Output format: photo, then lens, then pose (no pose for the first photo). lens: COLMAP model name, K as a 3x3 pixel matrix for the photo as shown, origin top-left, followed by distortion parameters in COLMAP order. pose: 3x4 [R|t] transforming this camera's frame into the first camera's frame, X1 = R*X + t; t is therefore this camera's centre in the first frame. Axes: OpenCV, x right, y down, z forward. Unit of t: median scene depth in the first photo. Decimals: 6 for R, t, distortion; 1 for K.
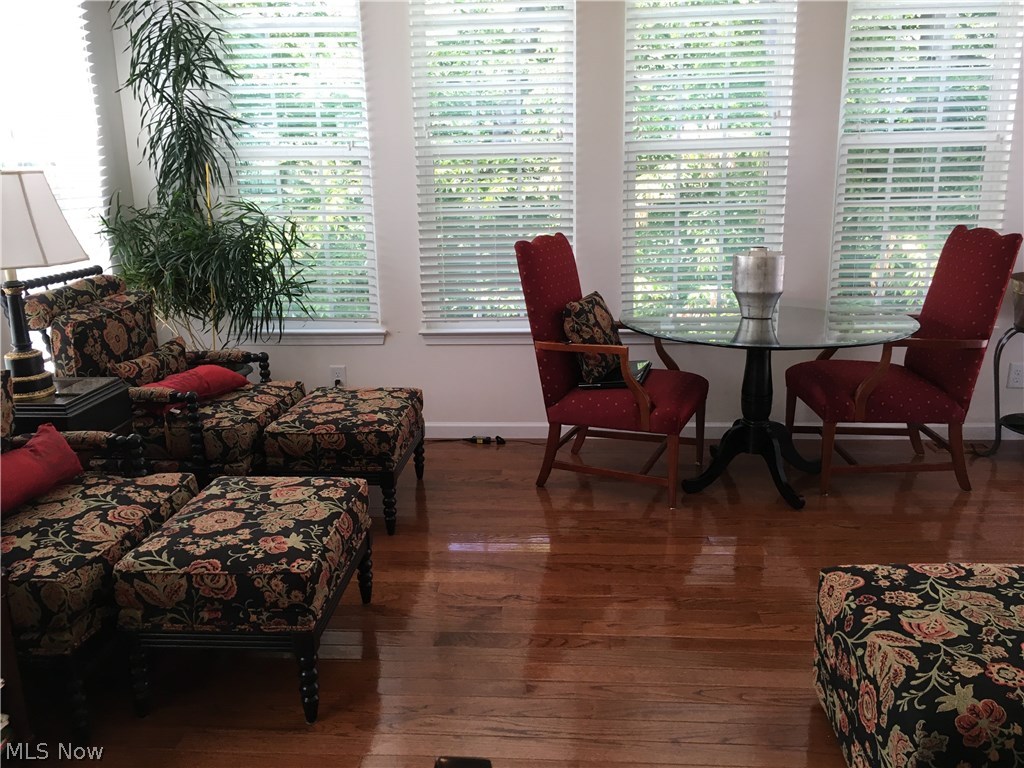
lens RADIAL K [[881.7, 0, 510.9], [0, 881.7, 379.6], [0, 0, 1]] dist [0.086820, -0.123282]
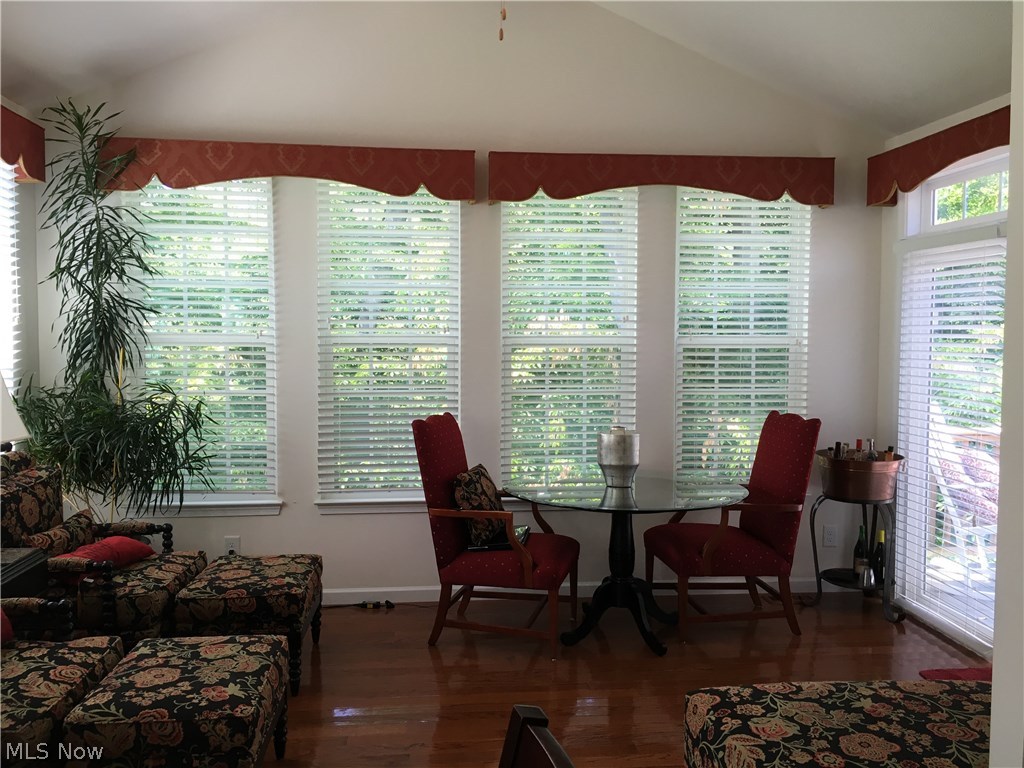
lens RADIAL K [[881.7, 0, 510.9], [0, 881.7, 379.6], [0, 0, 1]] dist [0.086820, -0.123282]
pose [[0.986390, 0.013629, 0.163854, -0.057005], [0.018515, 0.981013, -0.193055, 0.014717], [-0.163374, 0.193461, 0.967410, -0.134545]]
